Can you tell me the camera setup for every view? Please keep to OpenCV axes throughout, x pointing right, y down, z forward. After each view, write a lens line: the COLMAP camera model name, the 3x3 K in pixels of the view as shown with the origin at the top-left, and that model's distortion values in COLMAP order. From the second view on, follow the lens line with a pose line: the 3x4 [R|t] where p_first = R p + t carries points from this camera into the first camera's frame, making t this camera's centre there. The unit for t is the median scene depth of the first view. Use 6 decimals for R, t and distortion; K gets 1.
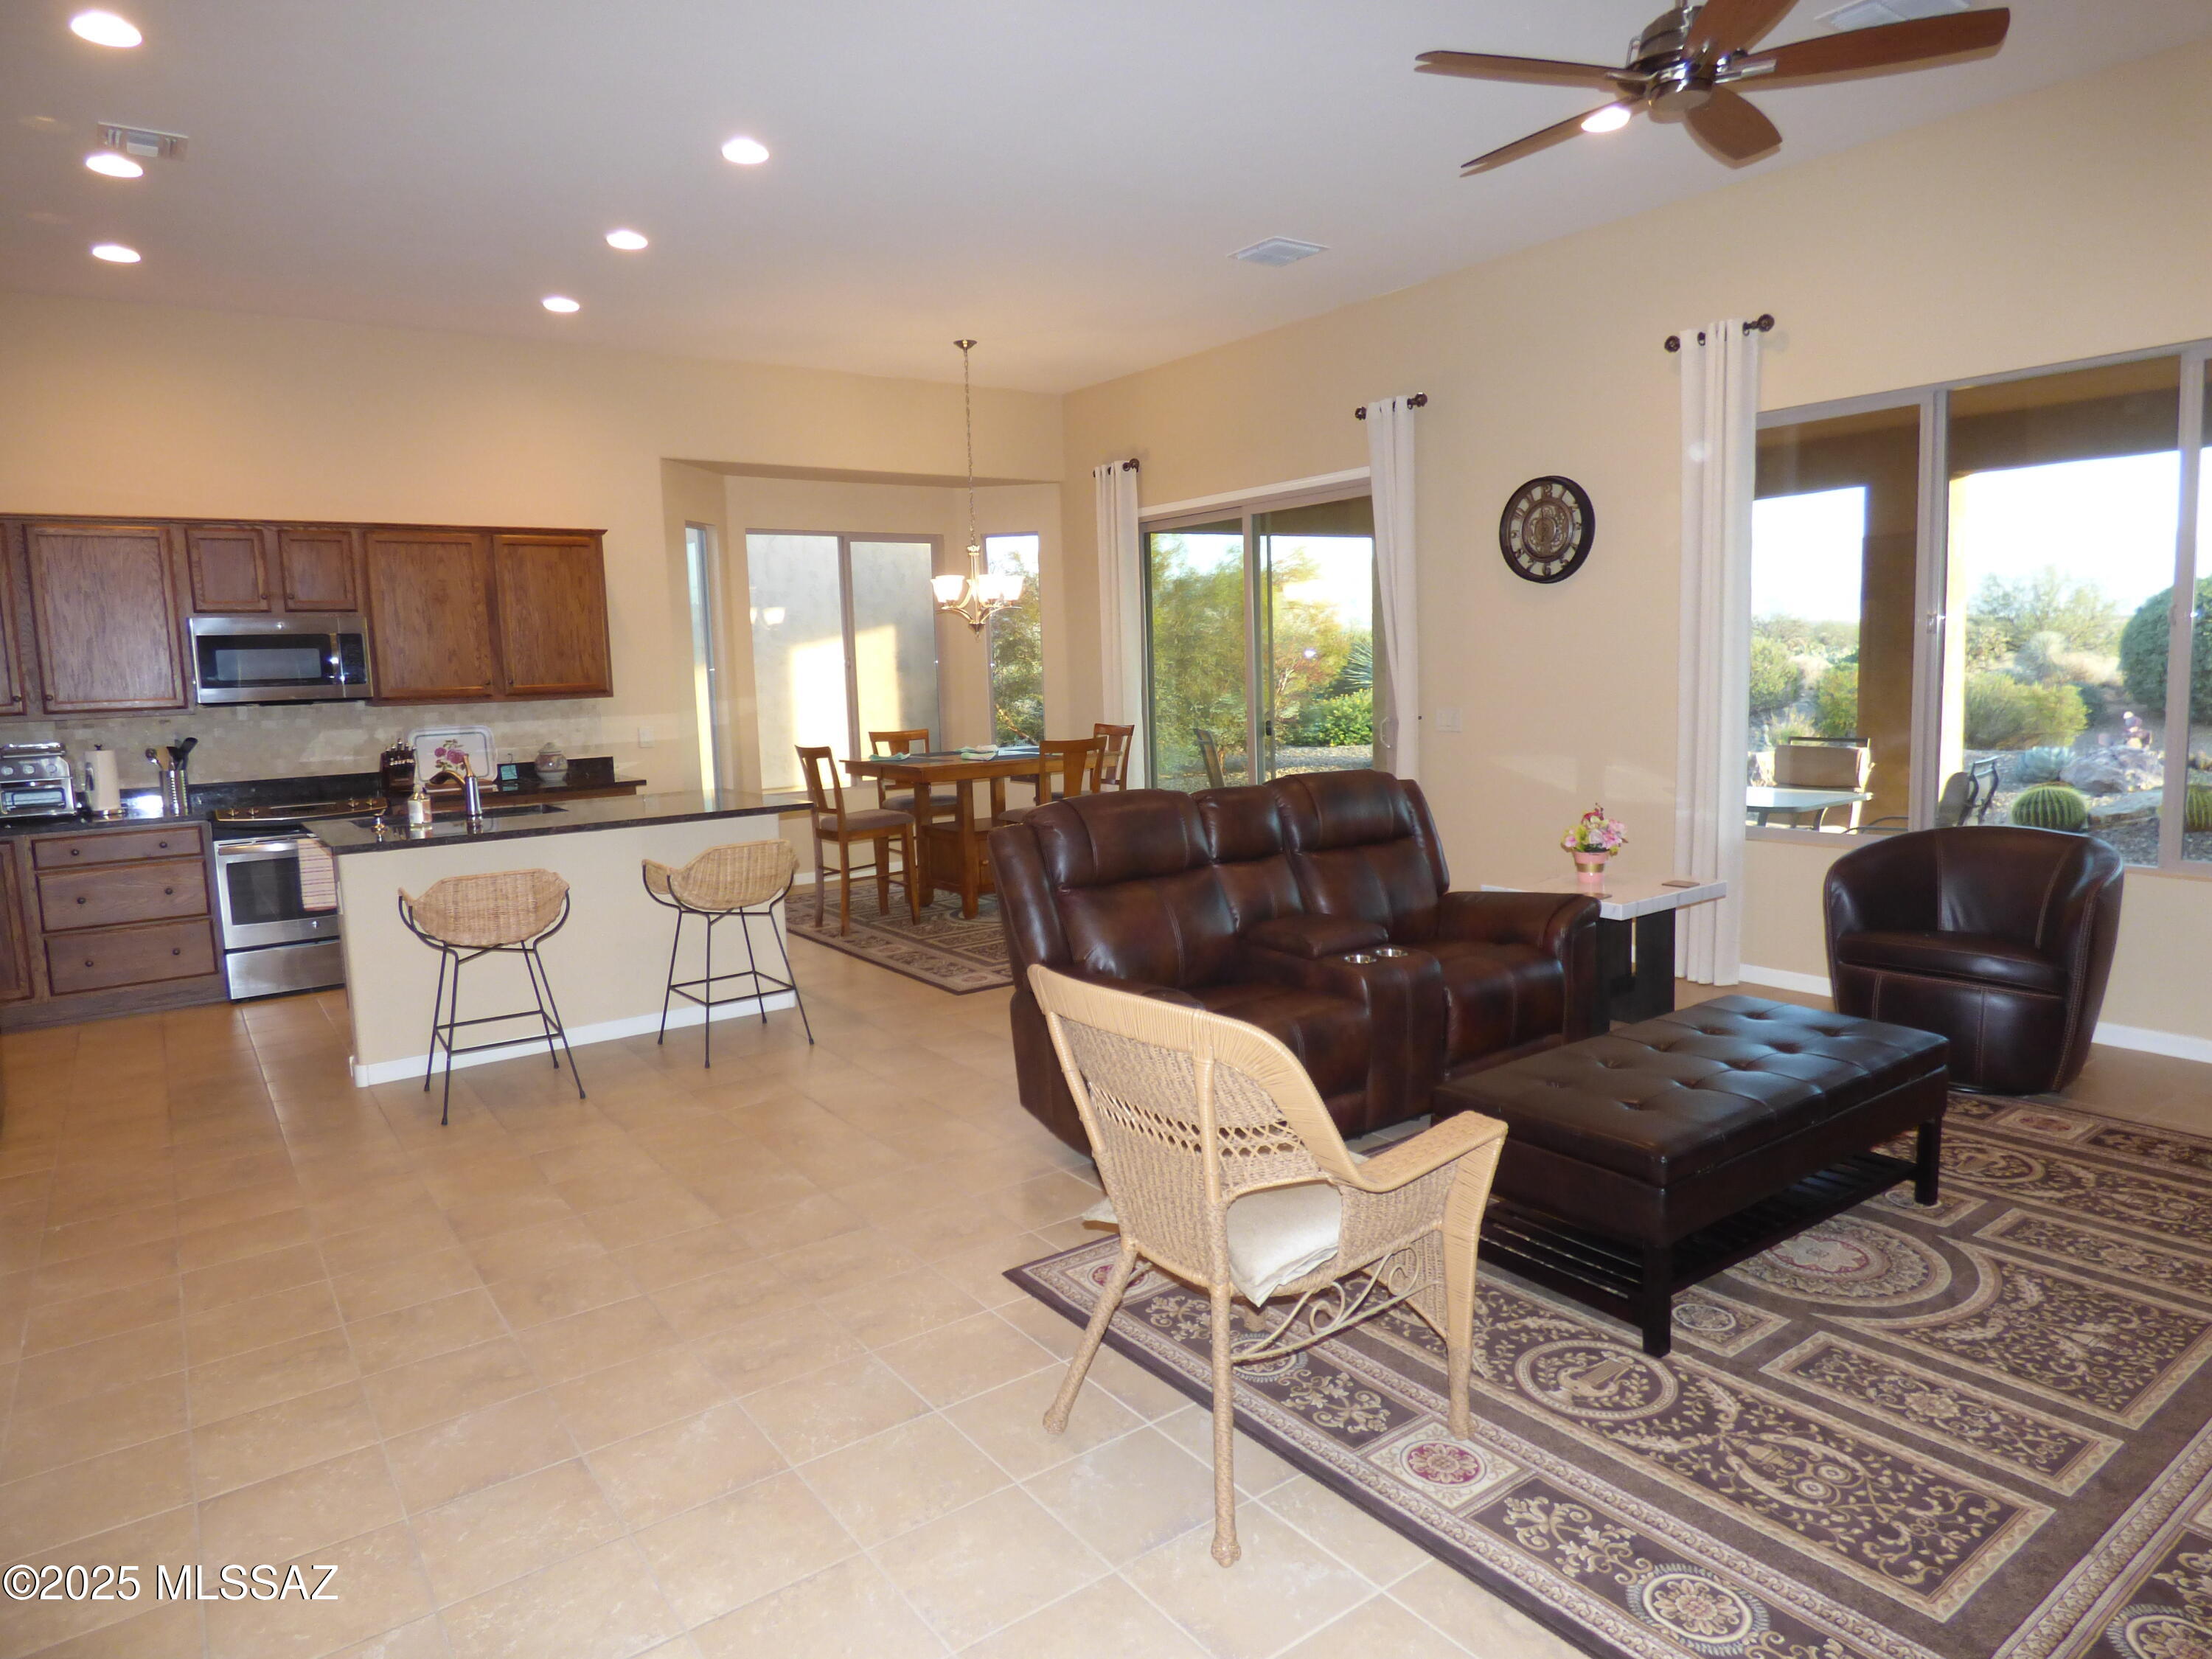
lens RADIAL K [[1338.2, 0, 1109.3], [0, 1338.2, 817.6], [0, 0, 1]] dist [-0.010208, -0.000328]
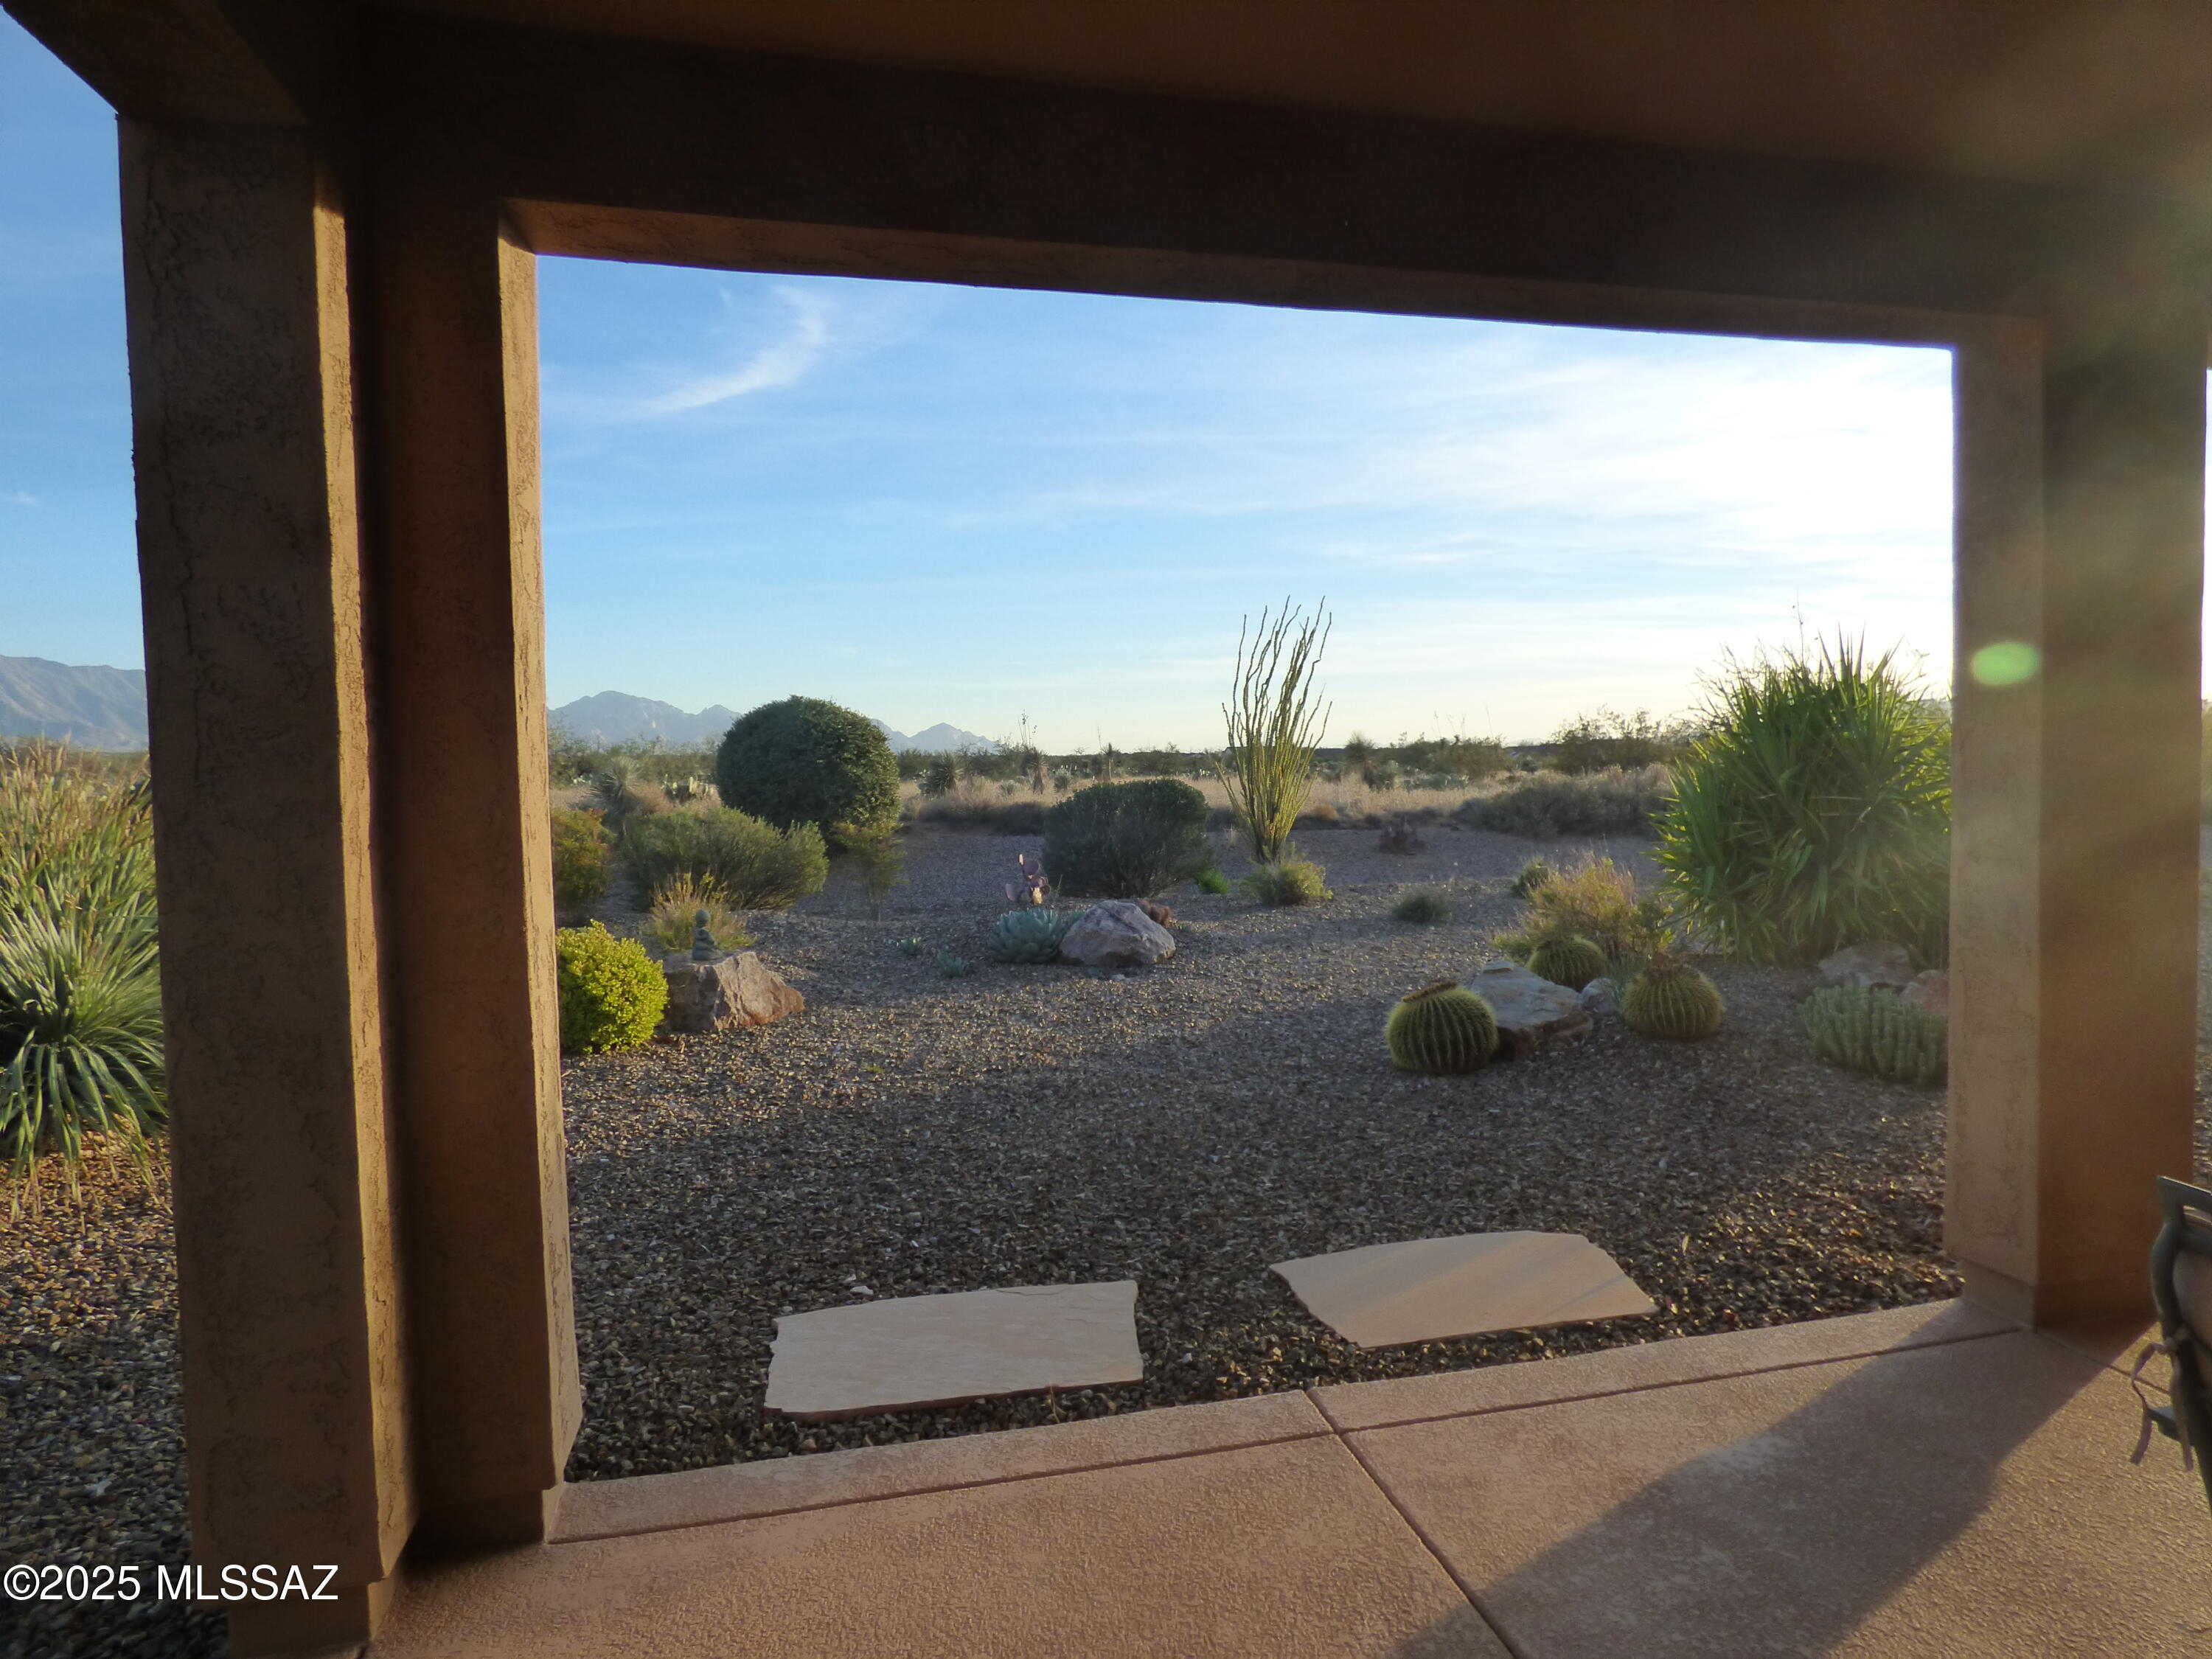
lens RADIAL K [[1362.2, 0, 1117.2], [0, 1362.2, 825.1], [0, 0, 1]] dist [0.001150, 0.003884]
pose [[0.384399, -0.022202, 0.922900, 0.115367], [0.110984, 0.993571, -0.022323, -0.137658], [-0.916472, 0.111008, 0.384392, 1.227505]]
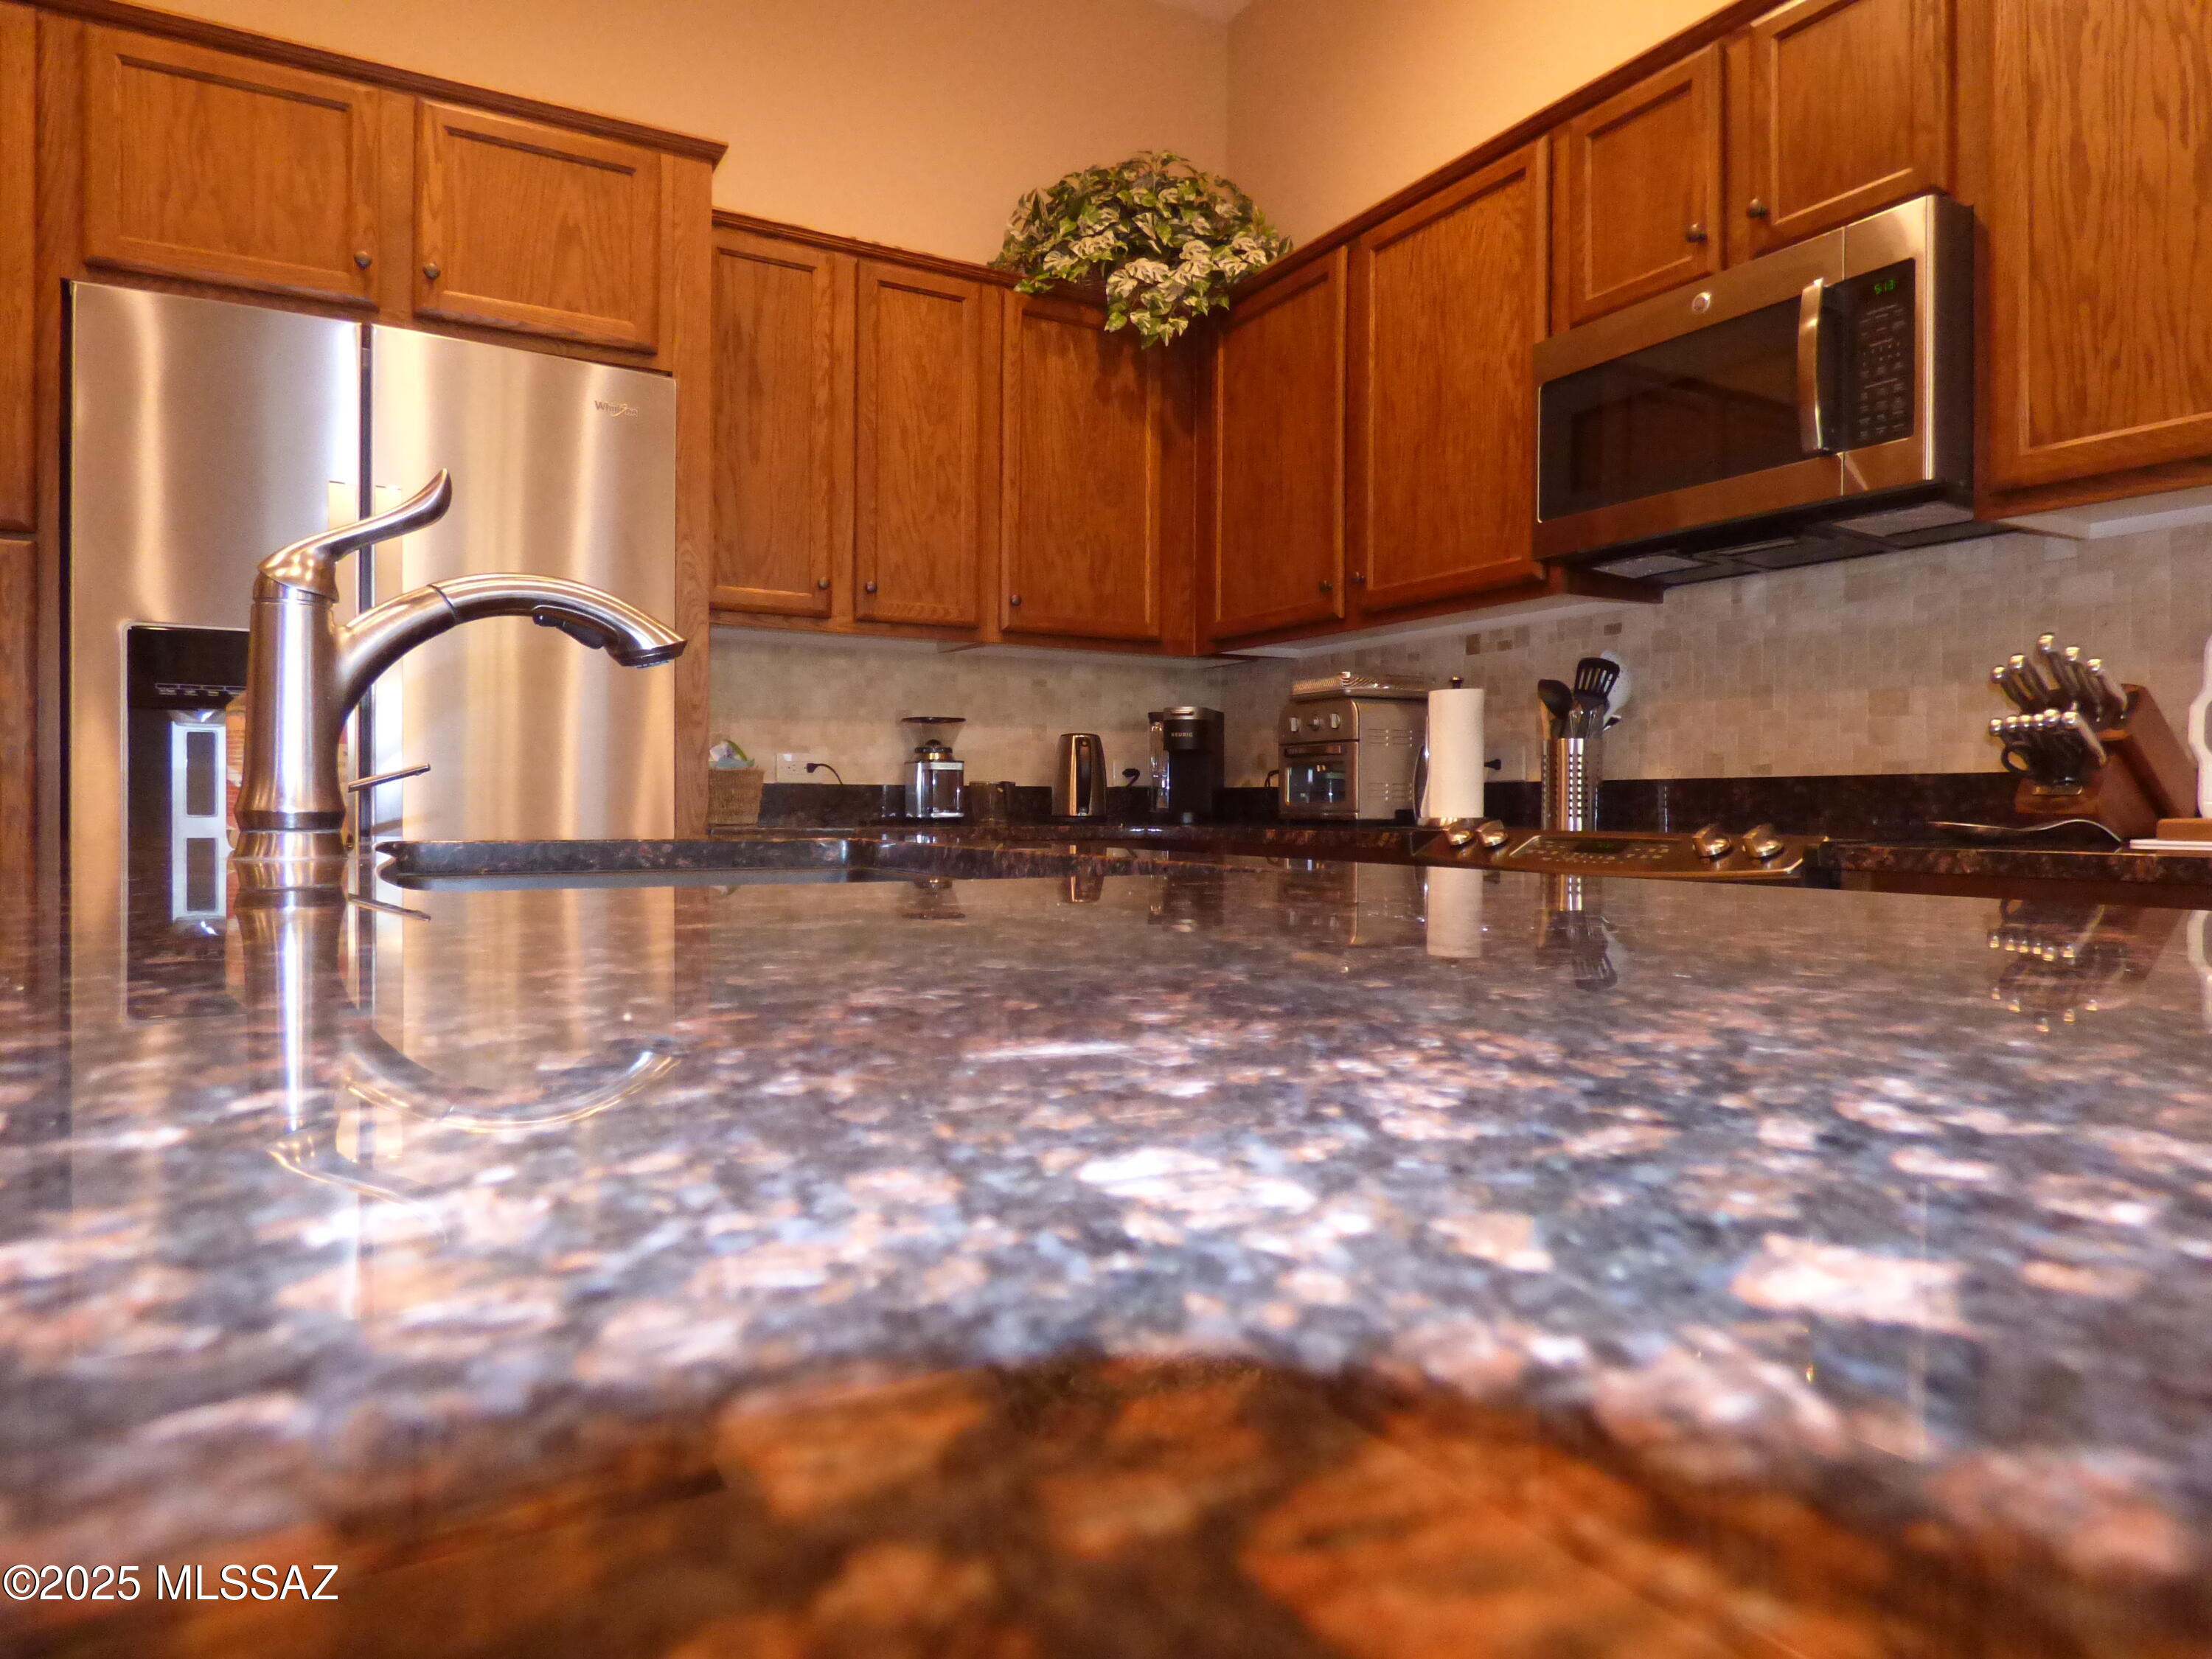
lens RADIAL K [[1338.2, 0, 1109.3], [0, 1338.2, 817.6], [0, 0, 1]] dist [-0.010208, -0.000328]
pose [[-0.112768, 0.039512, -0.992835, -0.229609], [-0.116497, 0.991792, 0.052703, -0.014053], [0.986768, 0.121605, -0.107240, 0.777064]]
